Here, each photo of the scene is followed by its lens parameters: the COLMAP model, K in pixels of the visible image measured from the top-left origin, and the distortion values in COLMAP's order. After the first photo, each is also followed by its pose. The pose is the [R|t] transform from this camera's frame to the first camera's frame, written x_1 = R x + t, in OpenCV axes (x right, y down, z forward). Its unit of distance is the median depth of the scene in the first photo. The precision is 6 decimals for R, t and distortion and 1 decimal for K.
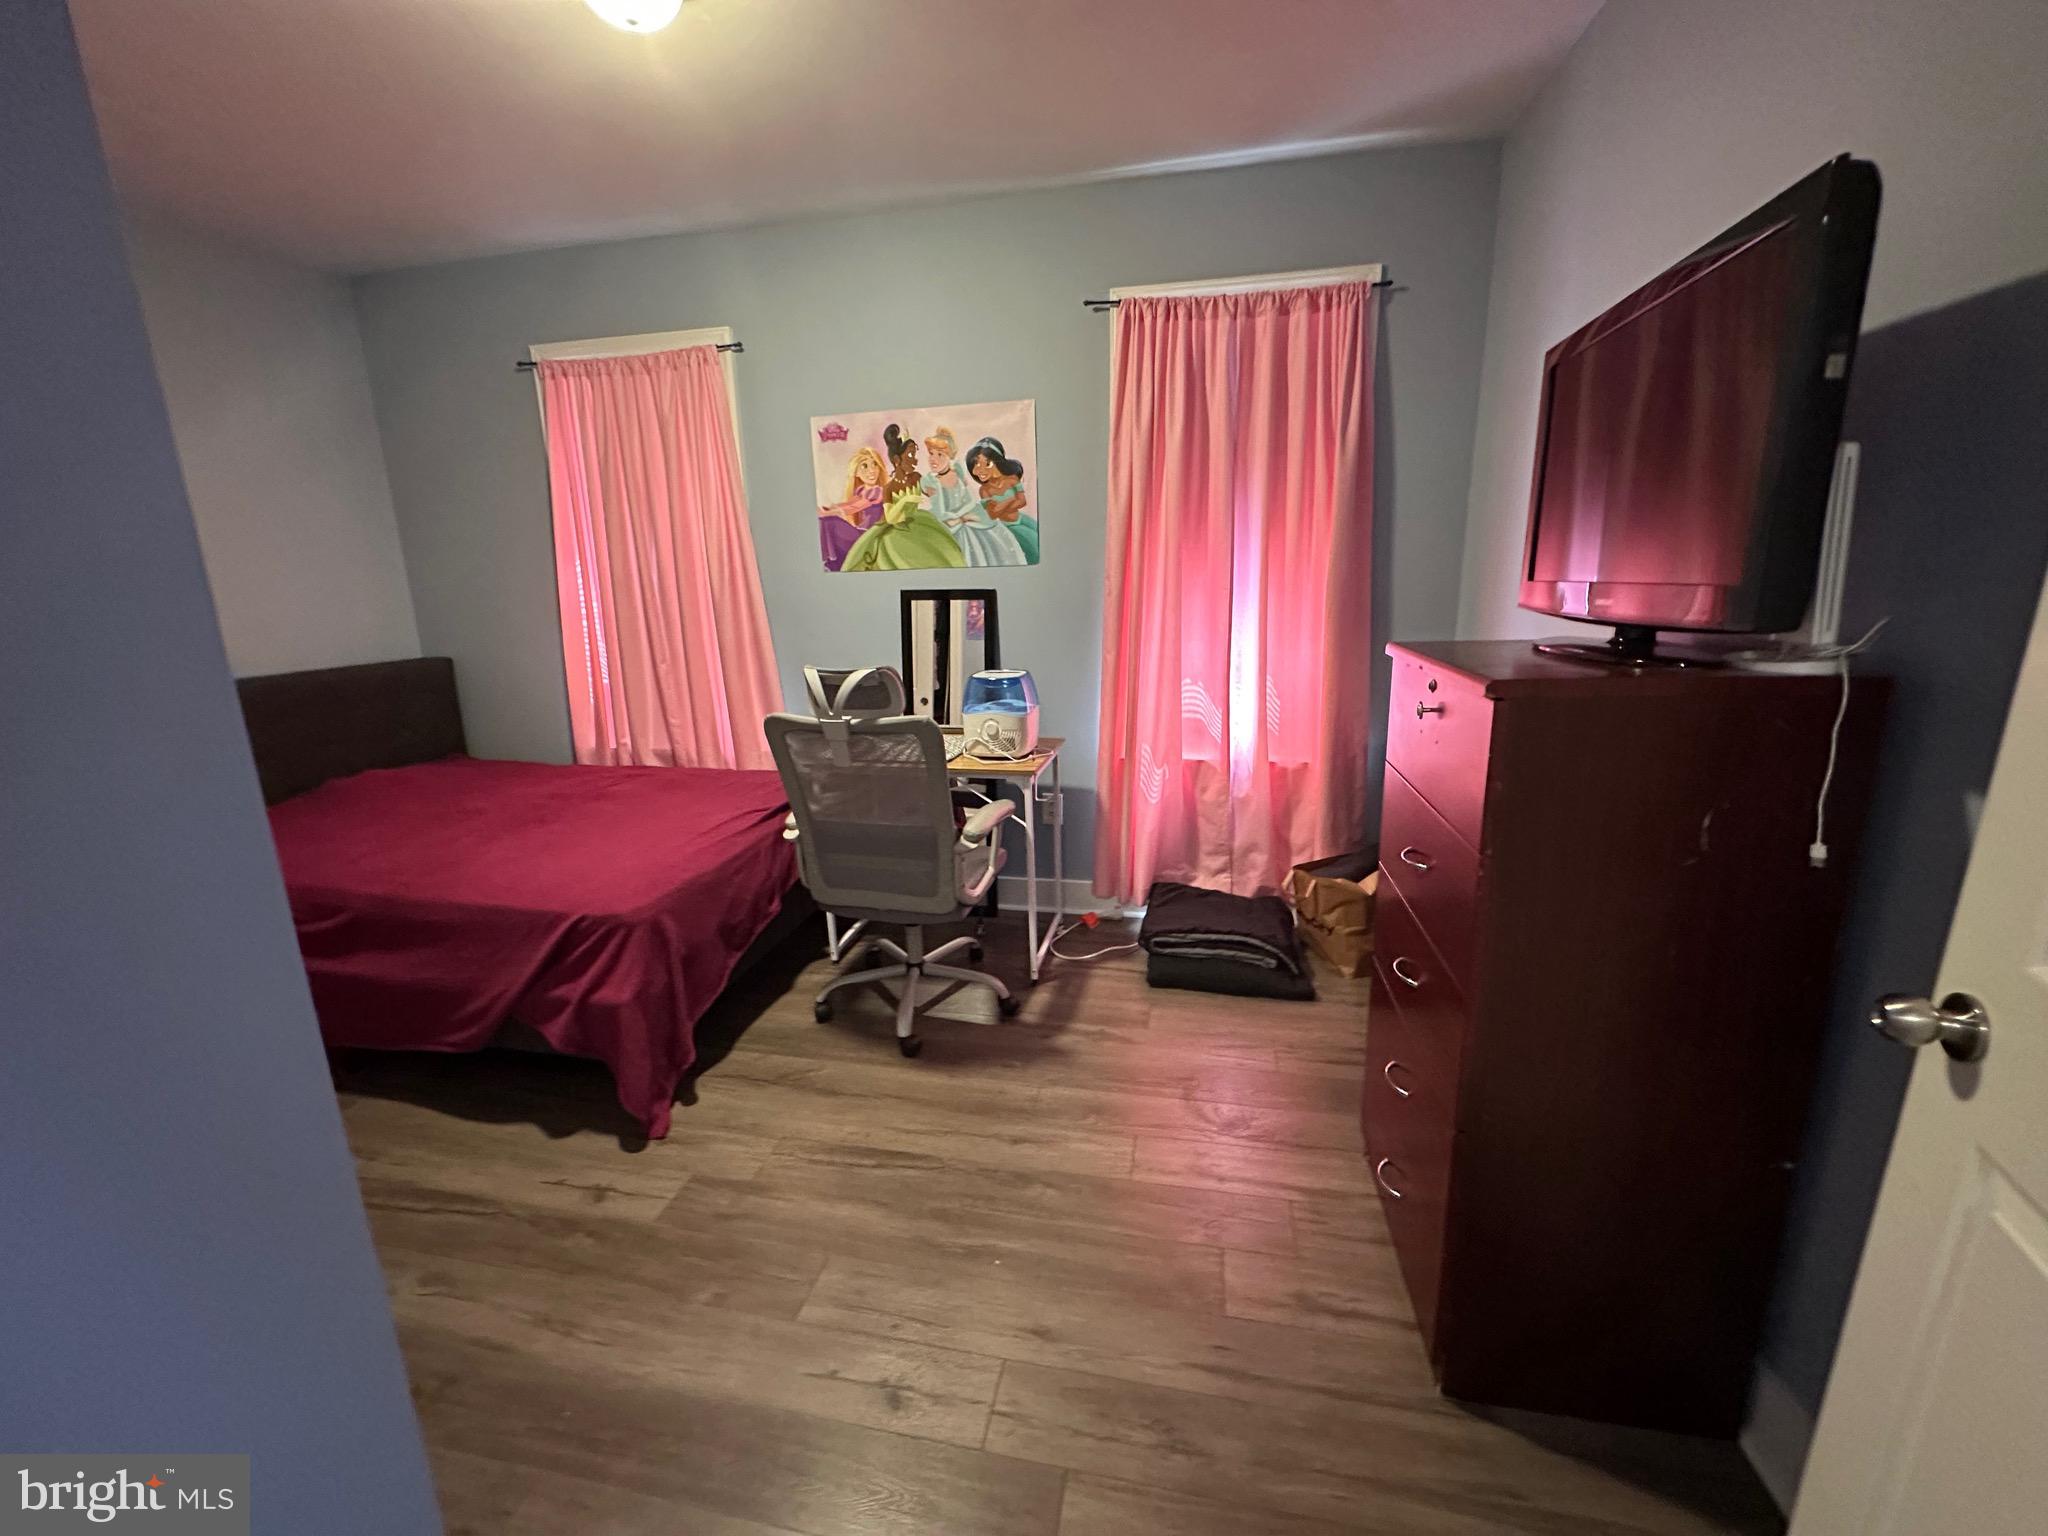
lens RADIAL K [[811.5, 0, 1017.9], [0, 811.5, 760.1], [0, 0, 1]] dist [-0.004057, -0.000161]
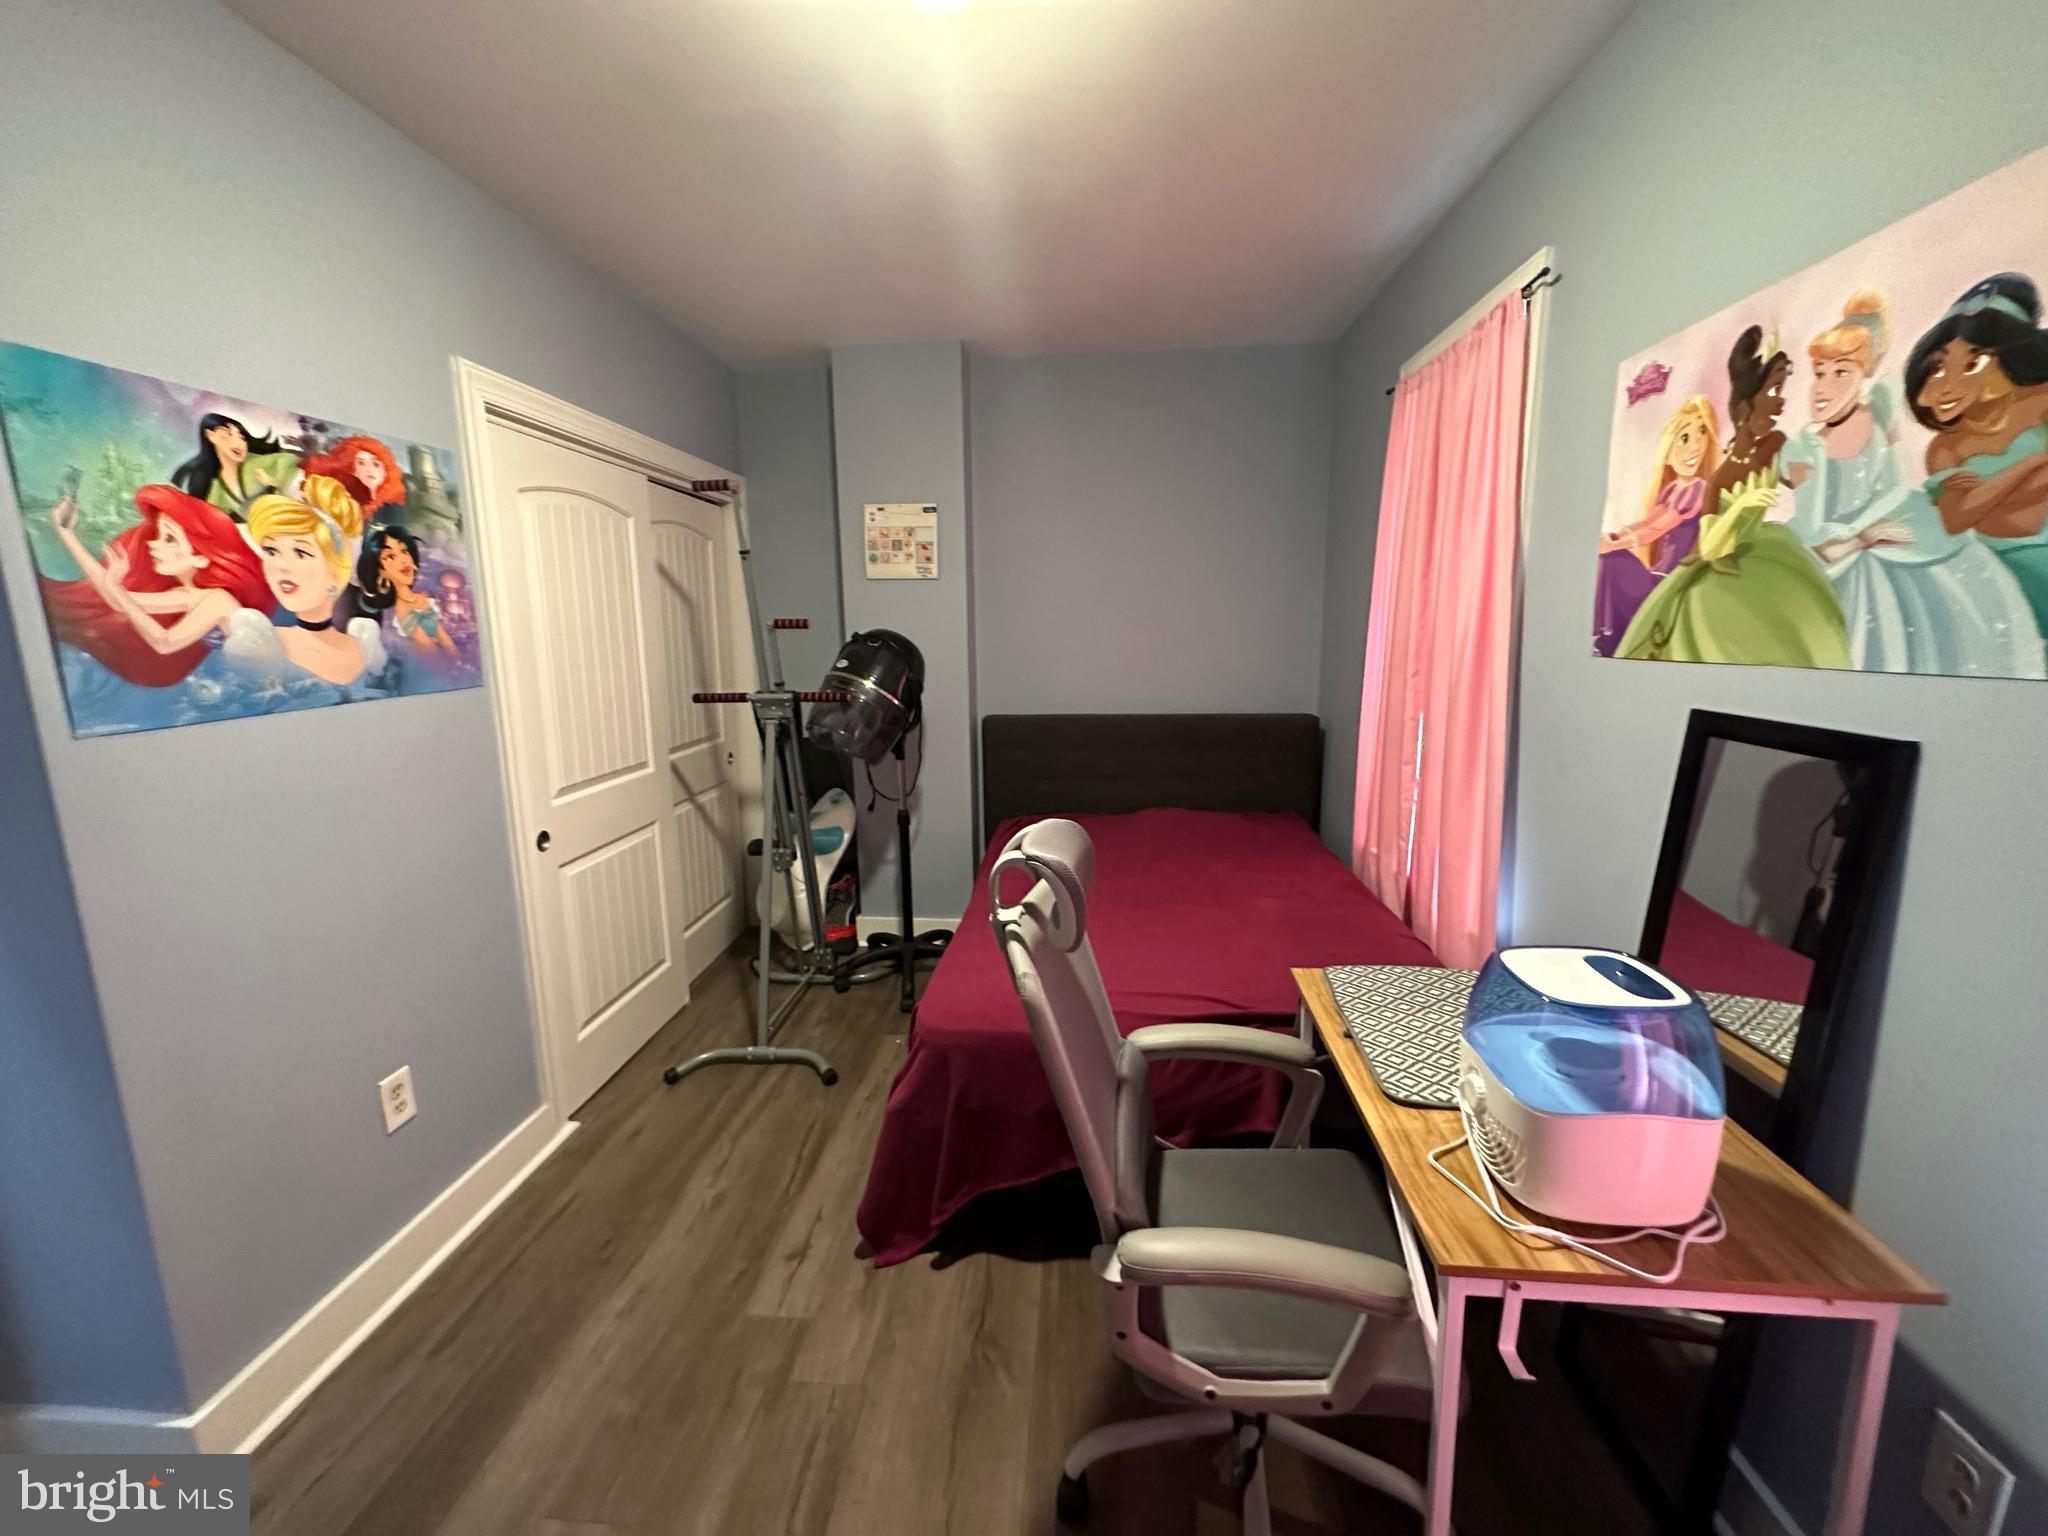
lens RADIAL K [[811.5, 0, 1021.5], [0, 811.5, 756.5], [0, 0, 1]] dist [-0.004057, -0.000161]
pose [[0.123506, 0.181438, -0.975616, 0.249266], [-0.213087, 0.965059, 0.152499, -0.179432], [0.969196, 0.189056, 0.157853, 0.599990]]
